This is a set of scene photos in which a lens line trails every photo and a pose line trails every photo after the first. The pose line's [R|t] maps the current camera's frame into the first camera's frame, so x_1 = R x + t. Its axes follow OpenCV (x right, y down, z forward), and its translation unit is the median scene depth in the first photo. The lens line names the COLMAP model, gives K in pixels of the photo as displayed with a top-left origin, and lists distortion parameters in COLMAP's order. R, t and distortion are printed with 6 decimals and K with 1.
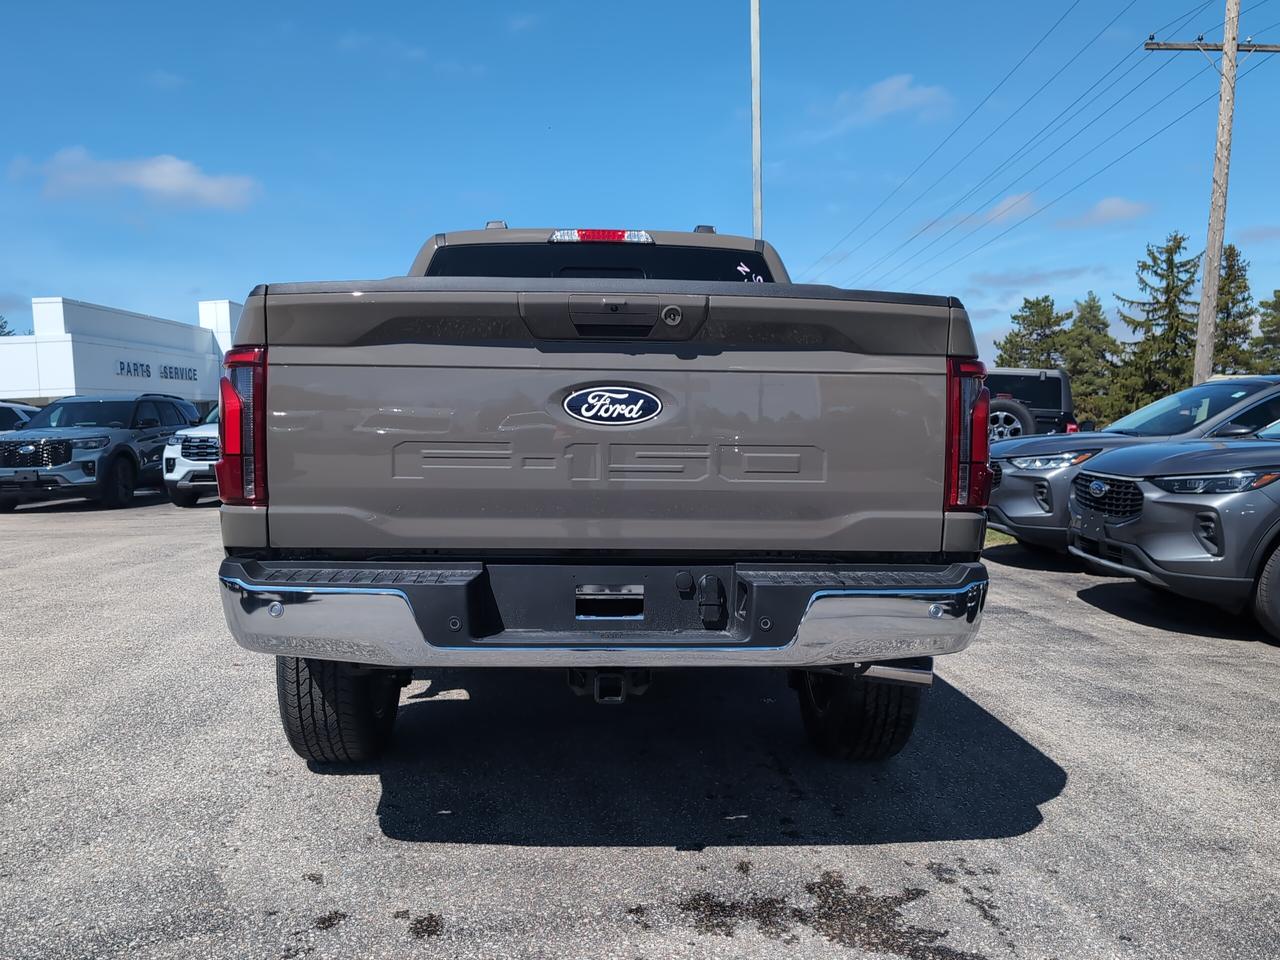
lens RADIAL K [[1109.1, 0, 641.2], [0, 1109.1, 484.5], [0, 0, 1]] dist [0.023466, -0.010225]
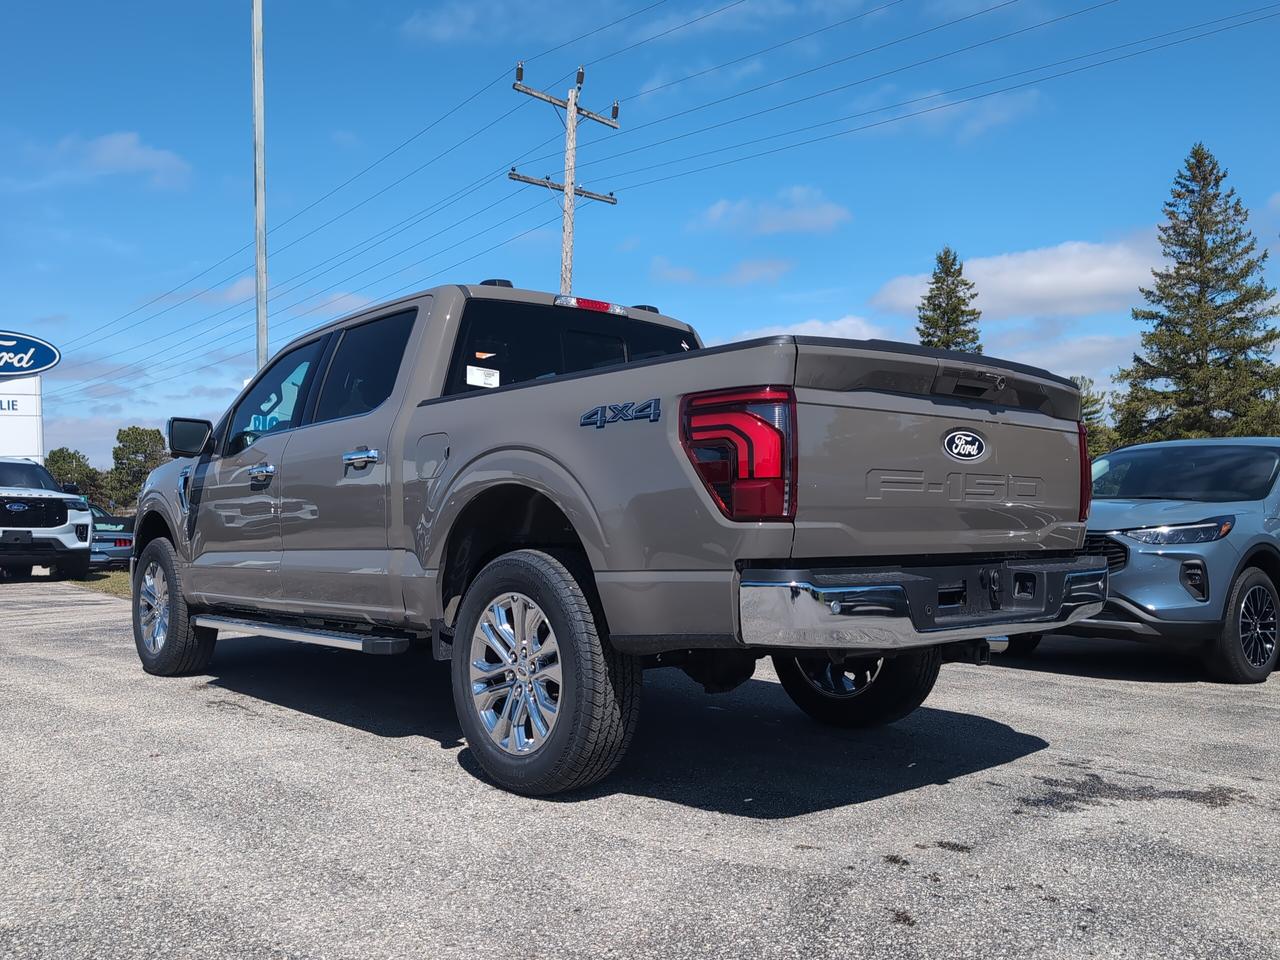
lens RADIAL K [[1109.1, 0, 681.0], [0, 1109.1, 485.8], [0, 0, 1]] dist [0.023466, -0.010225]
pose [[0.770774, 0.006224, 0.637078, -1.162819], [0.041319, 0.997359, -0.059733, 0.045456], [-0.635767, 0.072364, 0.768481, 0.174604]]
